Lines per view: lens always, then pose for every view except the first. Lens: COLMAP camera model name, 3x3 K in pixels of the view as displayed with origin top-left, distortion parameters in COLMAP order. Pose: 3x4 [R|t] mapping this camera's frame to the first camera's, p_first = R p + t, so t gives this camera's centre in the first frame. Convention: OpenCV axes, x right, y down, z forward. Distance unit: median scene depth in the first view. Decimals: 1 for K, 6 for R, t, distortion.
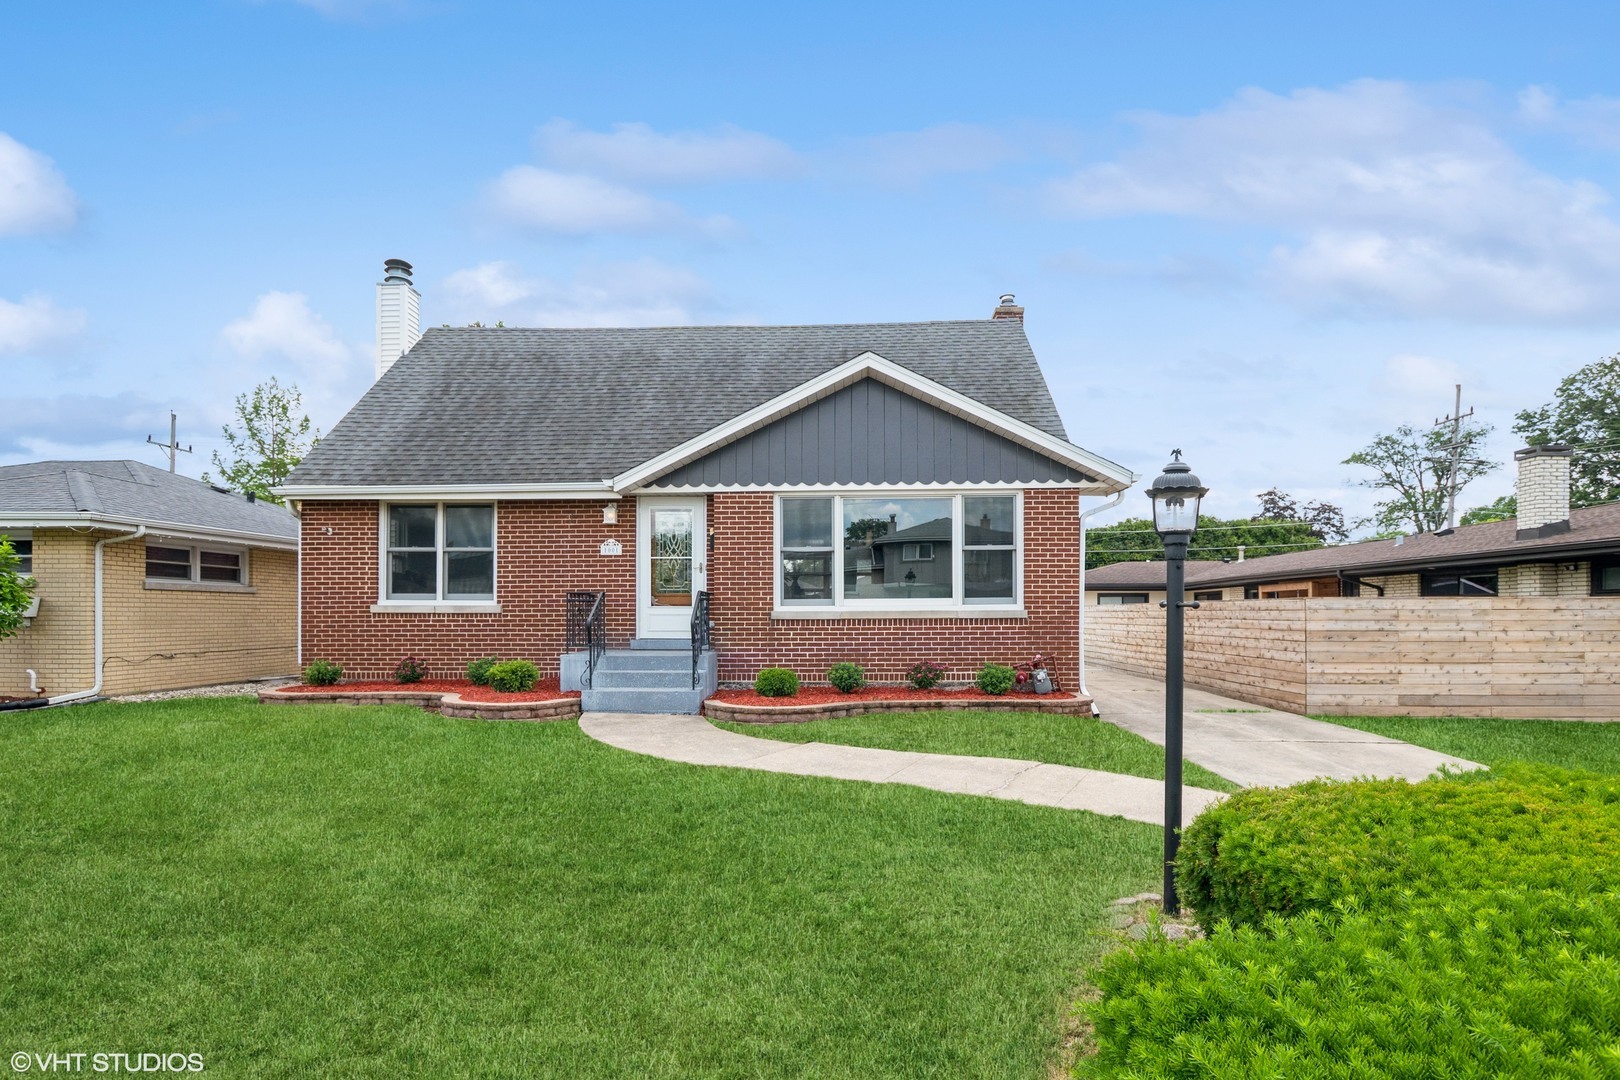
lens RADIAL K [[874.7, 0, 810.2], [0, 874.7, 614.1], [0, 0, 1]] dist [-0.020414, 0.000845]
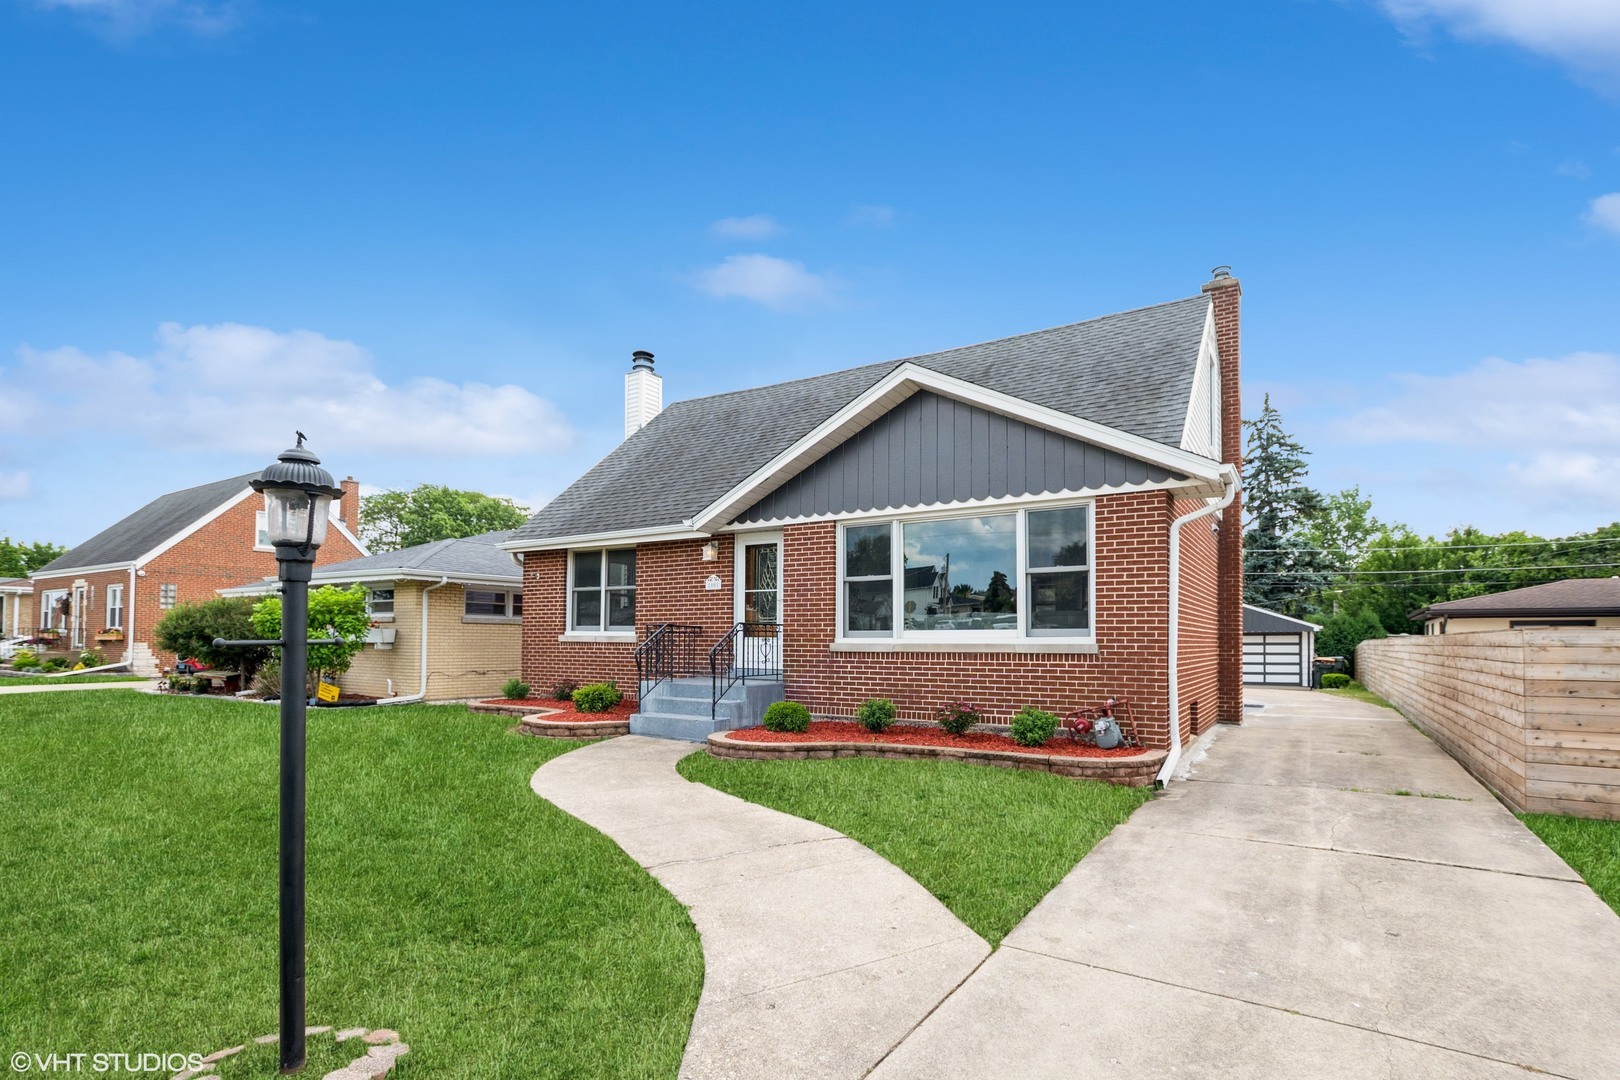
lens RADIAL K [[799.3, 0, 814.6], [0, 799.3, 621.5], [0, 0, 1]] dist [-0.024812, 0.000015]
pose [[0.863062, -0.005728, -0.505065, 0.389716], [-0.007133, 0.999698, -0.023526, -0.006135], [0.505047, 0.023907, 0.862761, 0.221378]]
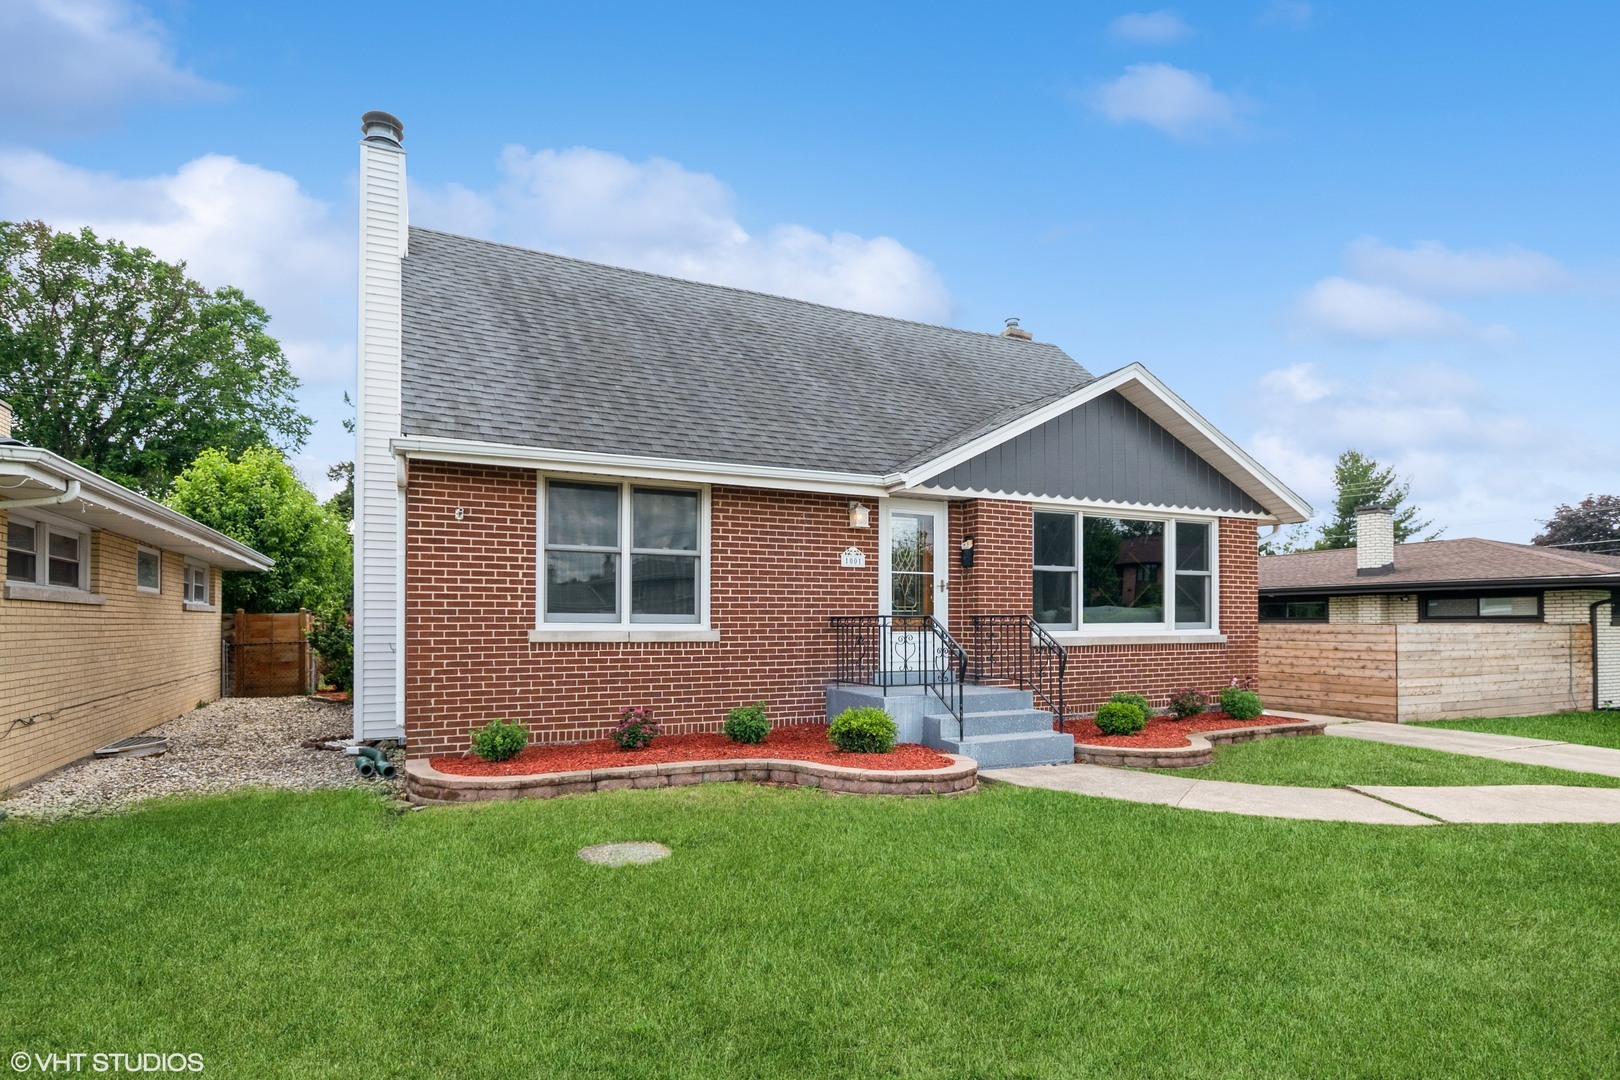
lens RADIAL K [[874.7, 0, 810.2], [0, 874.7, 614.1], [0, 0, 1]] dist [-0.020414, 0.000845]
pose [[0.872885, 0.007326, 0.487871, -0.668761], [-0.001185, 0.999916, -0.012895, -0.015219], [-0.487925, 0.010678, 0.872820, 0.338885]]
